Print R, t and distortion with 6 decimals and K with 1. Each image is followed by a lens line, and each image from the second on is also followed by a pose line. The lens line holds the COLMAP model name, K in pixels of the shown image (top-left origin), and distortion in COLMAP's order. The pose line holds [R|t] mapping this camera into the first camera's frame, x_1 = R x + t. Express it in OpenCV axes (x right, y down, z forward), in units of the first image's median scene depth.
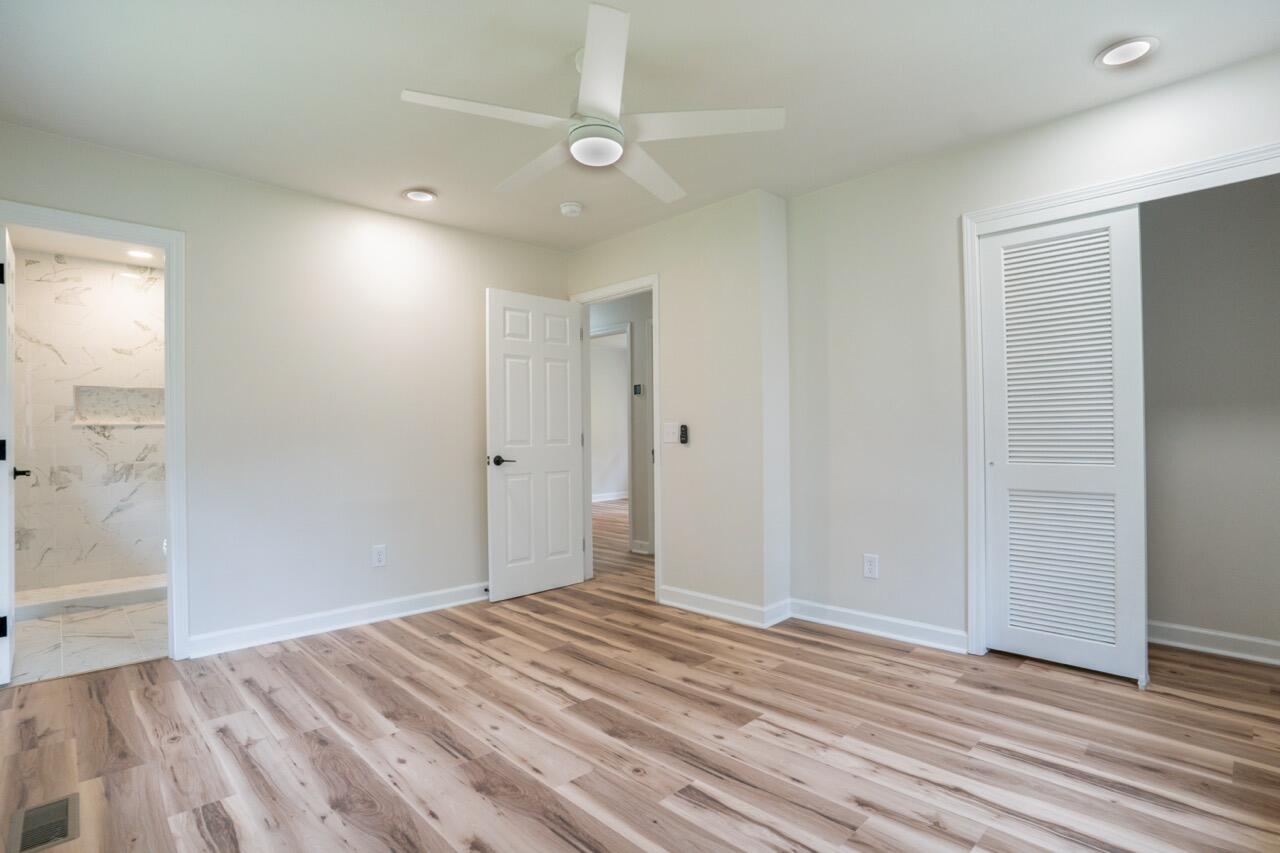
lens RADIAL K [[640.4, 0, 640.0], [0, 640.4, 426.5], [0, 0, 1]] dist [-0.074628, 0.056166]
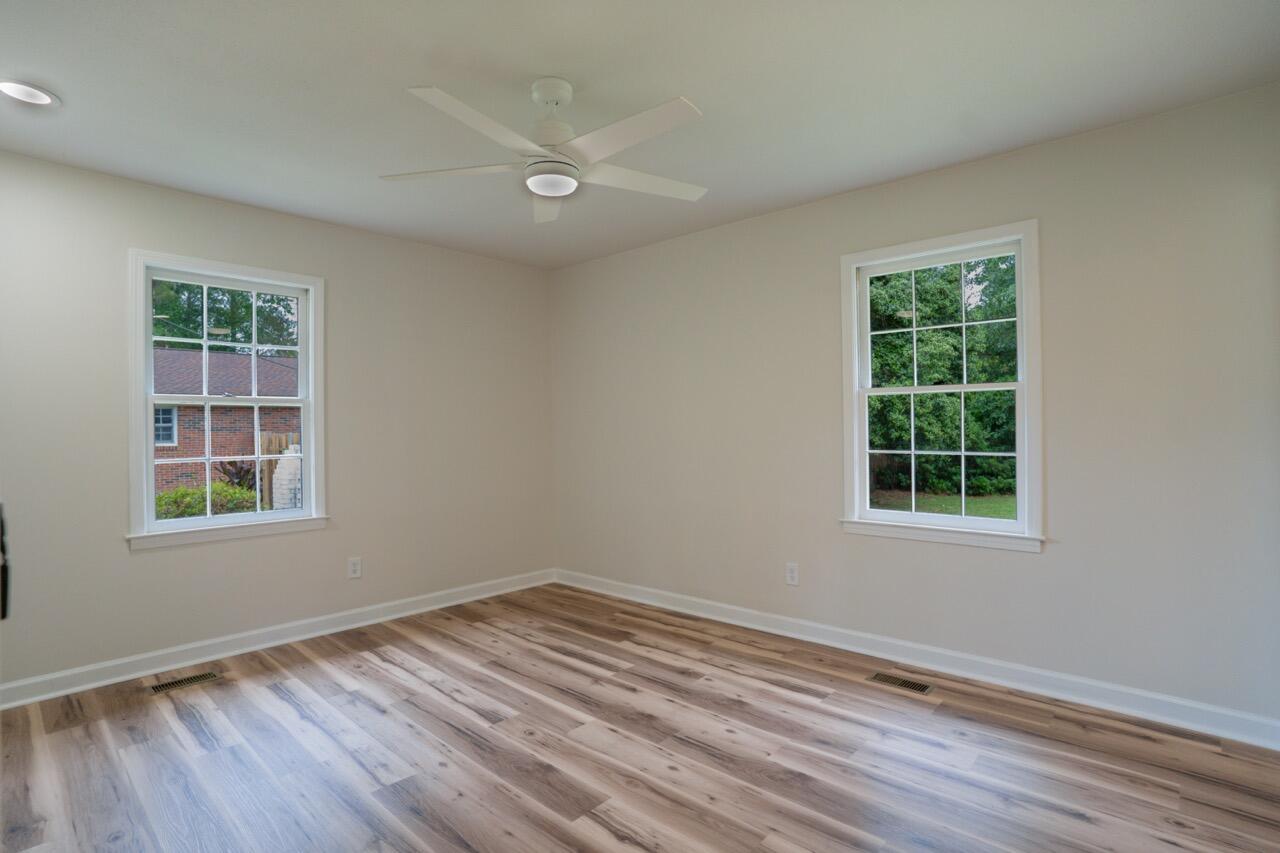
lens RADIAL K [[640.4, 0, 640.0], [0, 640.4, 426.5], [0, 0, 1]] dist [-0.074628, 0.056166]
pose [[-0.997911, 0.023621, -0.060128, -0.149031], [0.024483, 0.999607, -0.013640, -0.027666], [0.059782, -0.015084, -0.998097, 2.138660]]
